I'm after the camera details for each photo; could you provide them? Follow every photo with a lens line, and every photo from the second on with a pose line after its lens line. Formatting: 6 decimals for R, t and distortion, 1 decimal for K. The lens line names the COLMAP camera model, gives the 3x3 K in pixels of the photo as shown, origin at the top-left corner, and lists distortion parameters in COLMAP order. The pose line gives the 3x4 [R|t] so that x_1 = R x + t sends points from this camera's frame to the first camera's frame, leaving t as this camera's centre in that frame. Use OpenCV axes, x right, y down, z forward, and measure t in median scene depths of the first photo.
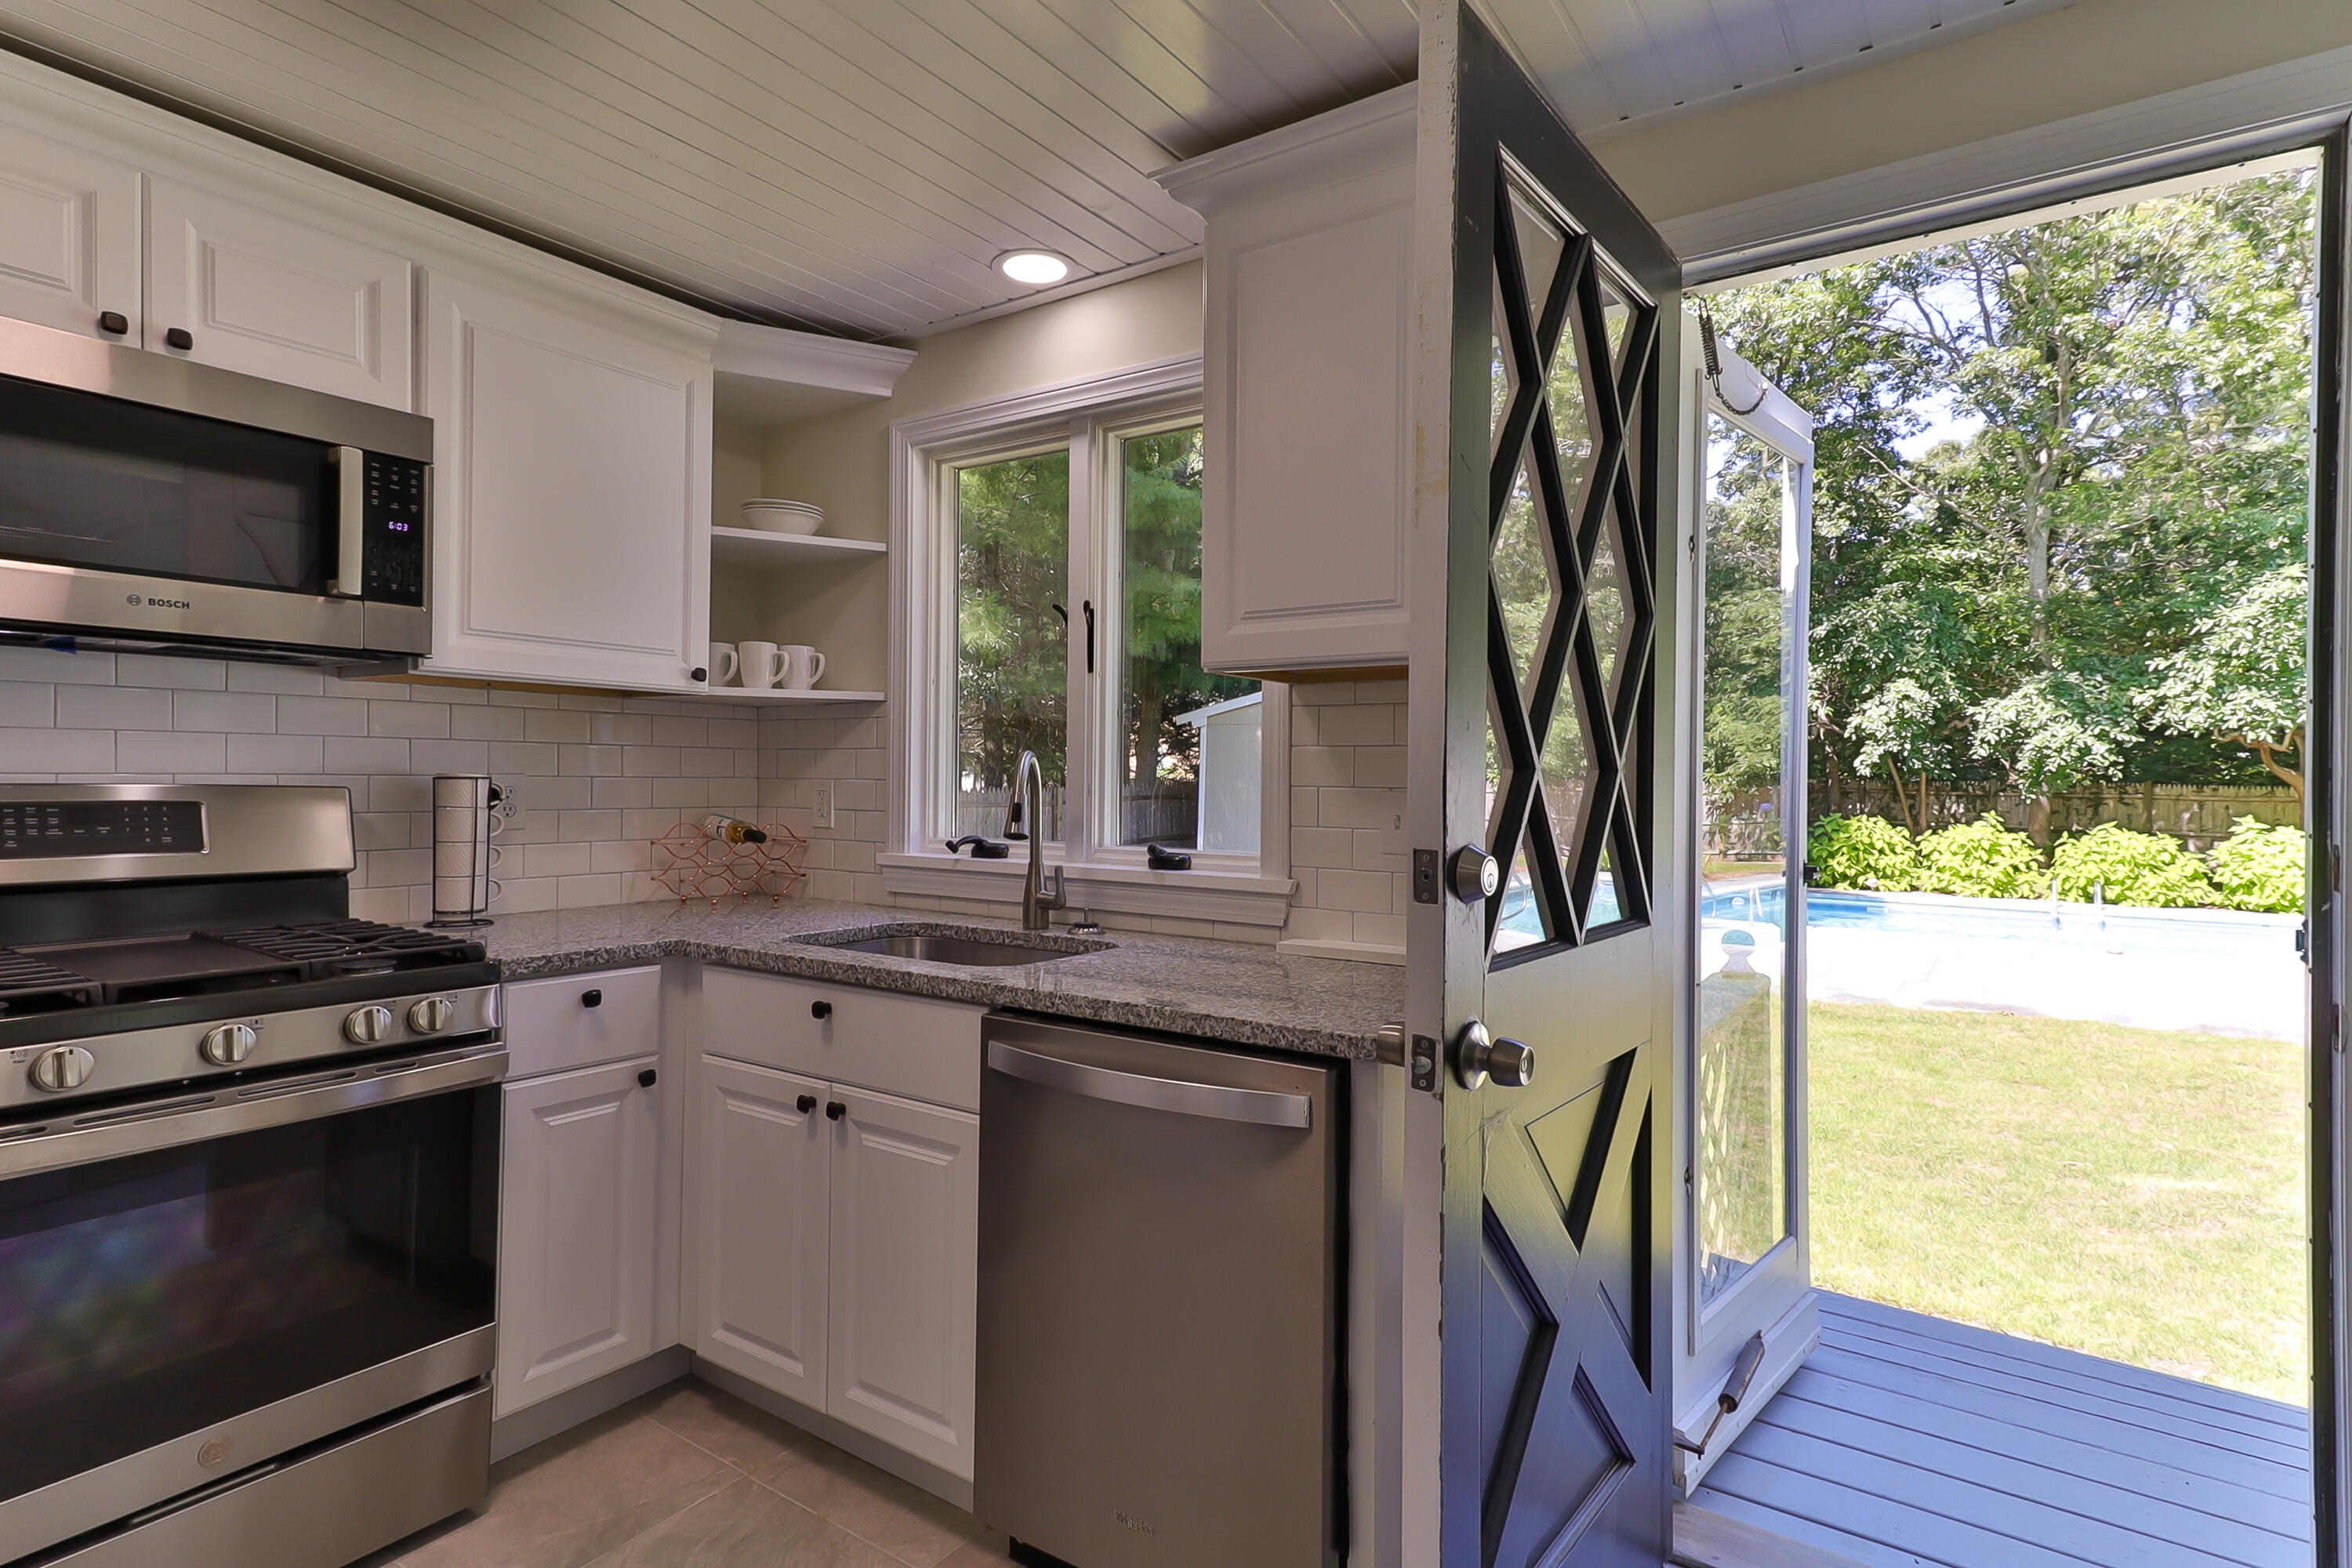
lens RADIAL K [[1200.0, 0, 1176.0], [0, 1200.0, 784.0], [0, 0, 1]] dist [0.036510, 0.001115]
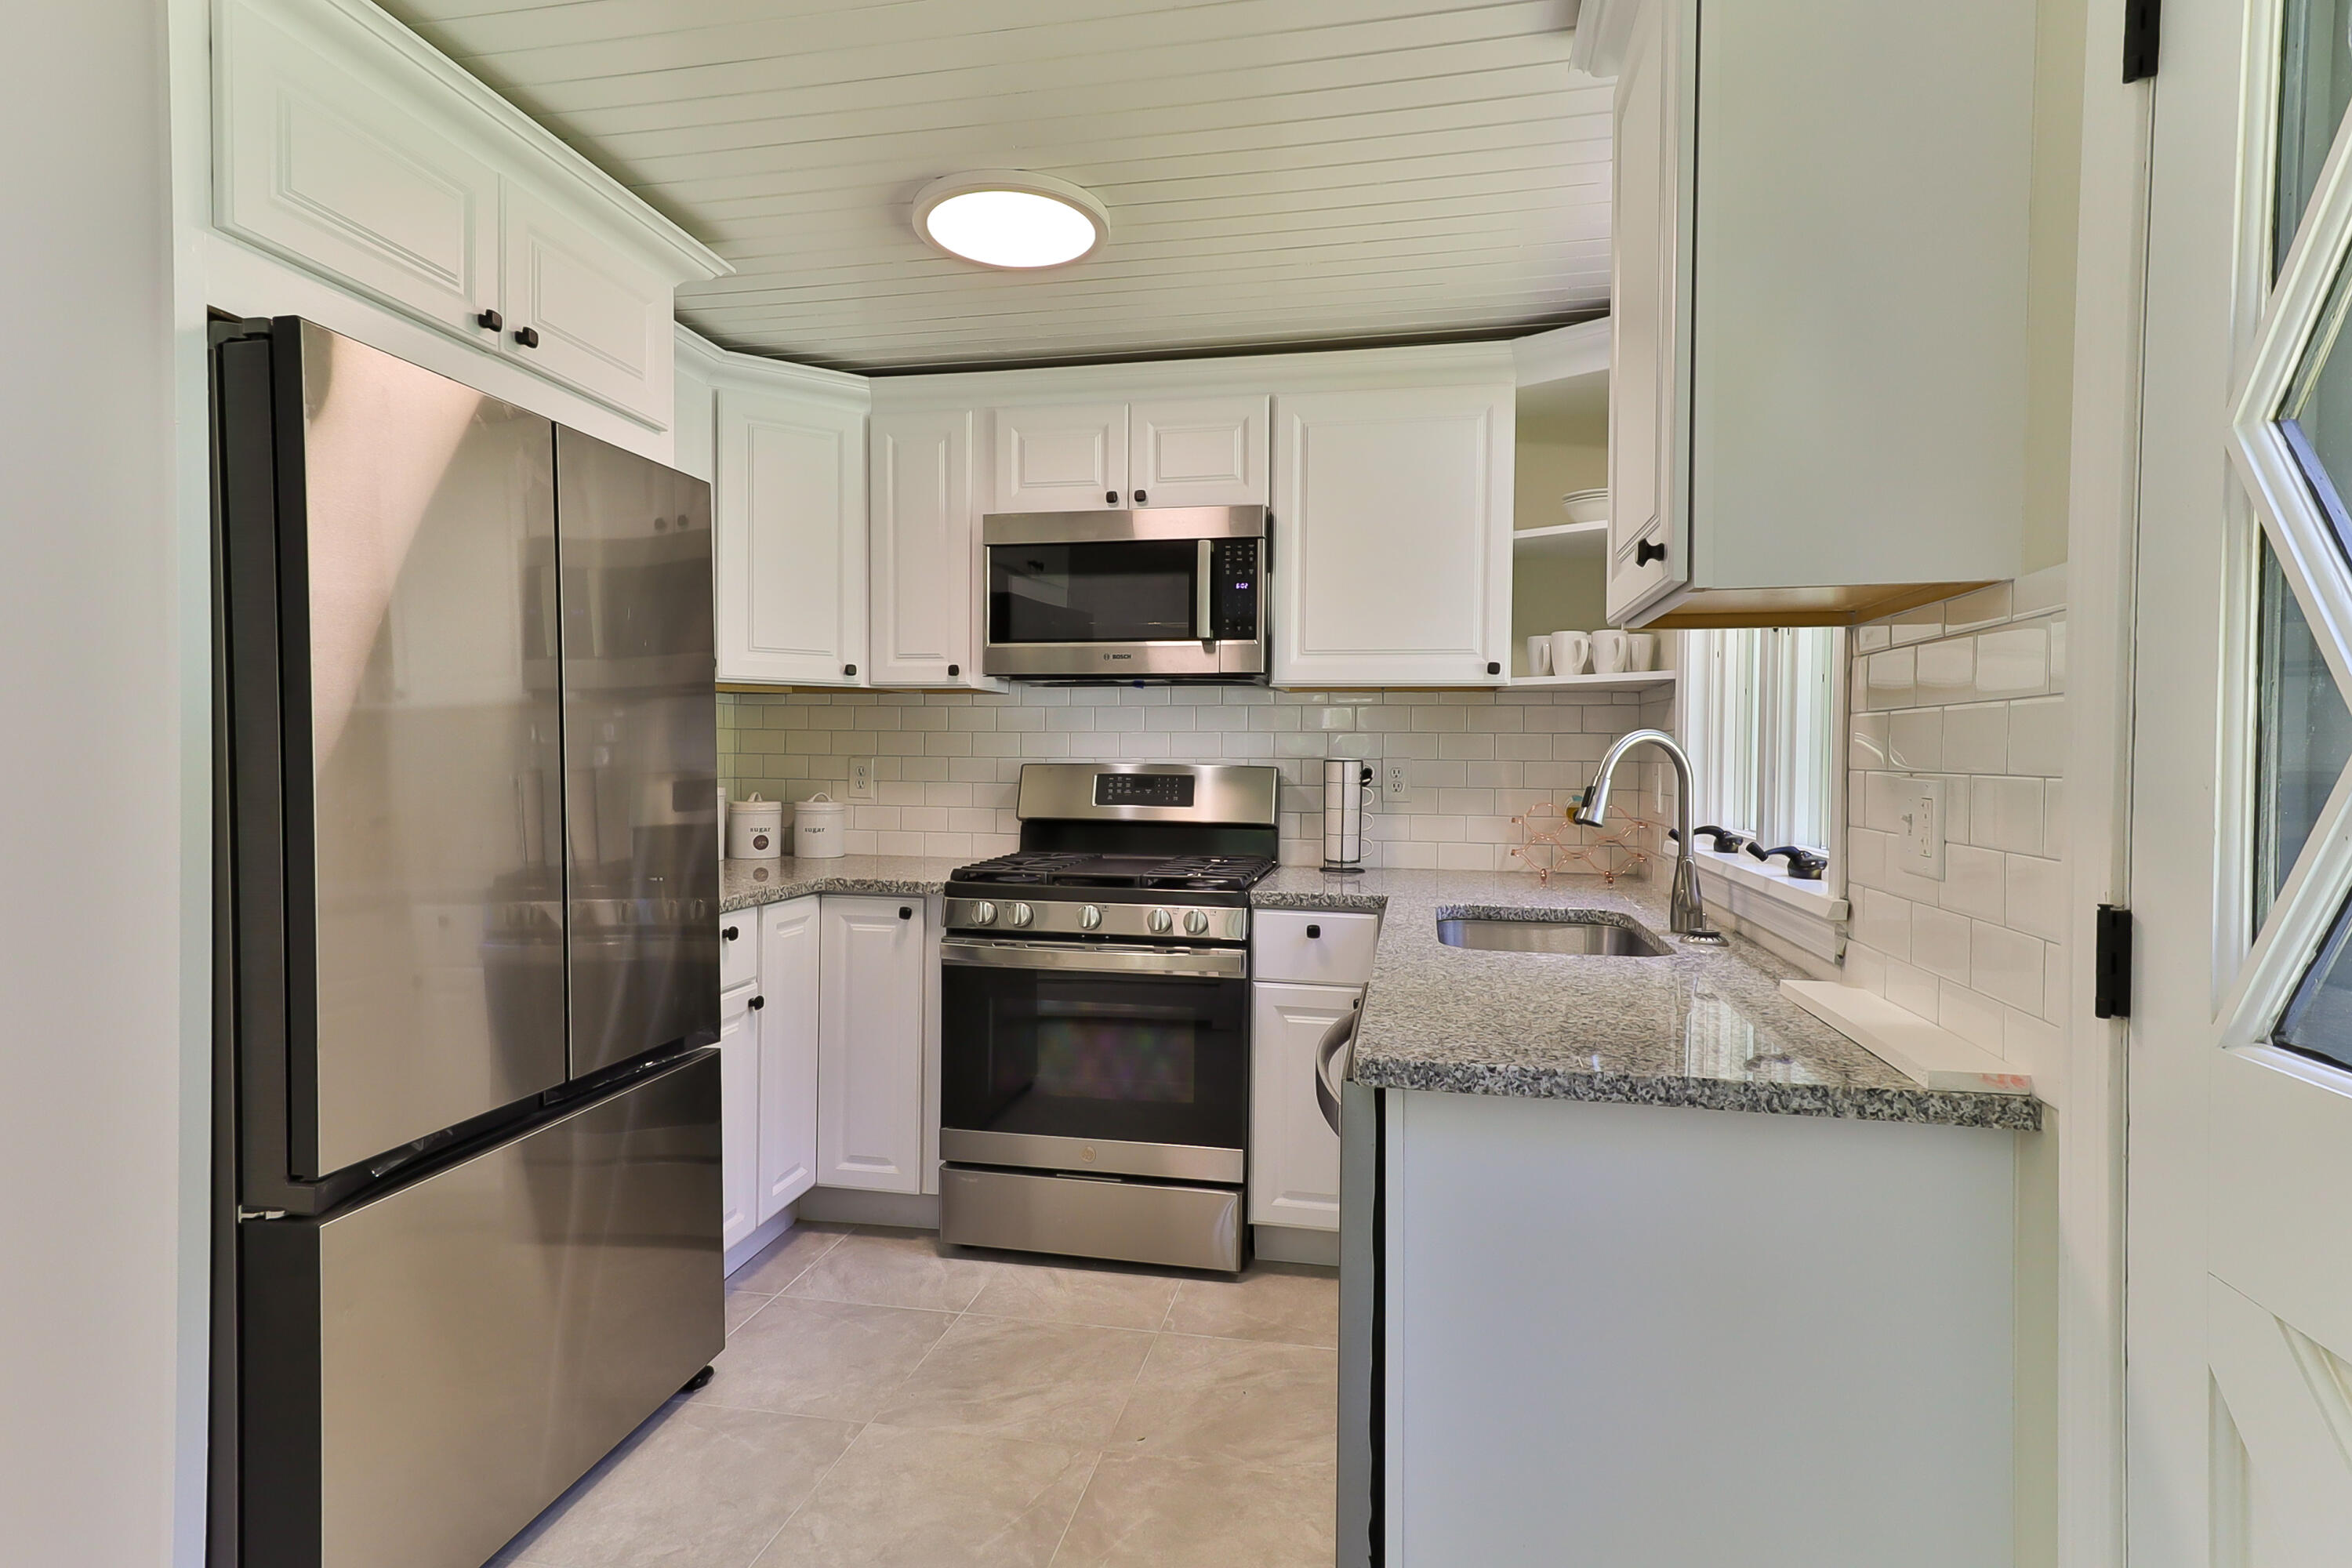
lens RADIAL K [[1200.0, 0, 1176.0], [0, 1200.0, 784.0], [0, 0, 1]] dist [0.036510, 0.001115]
pose [[0.393436, 0.017102, -0.919193, 0.574005], [-0.007725, 0.999853, 0.015296, 0.001548], [0.919320, 0.001083, 0.393510, 0.329920]]
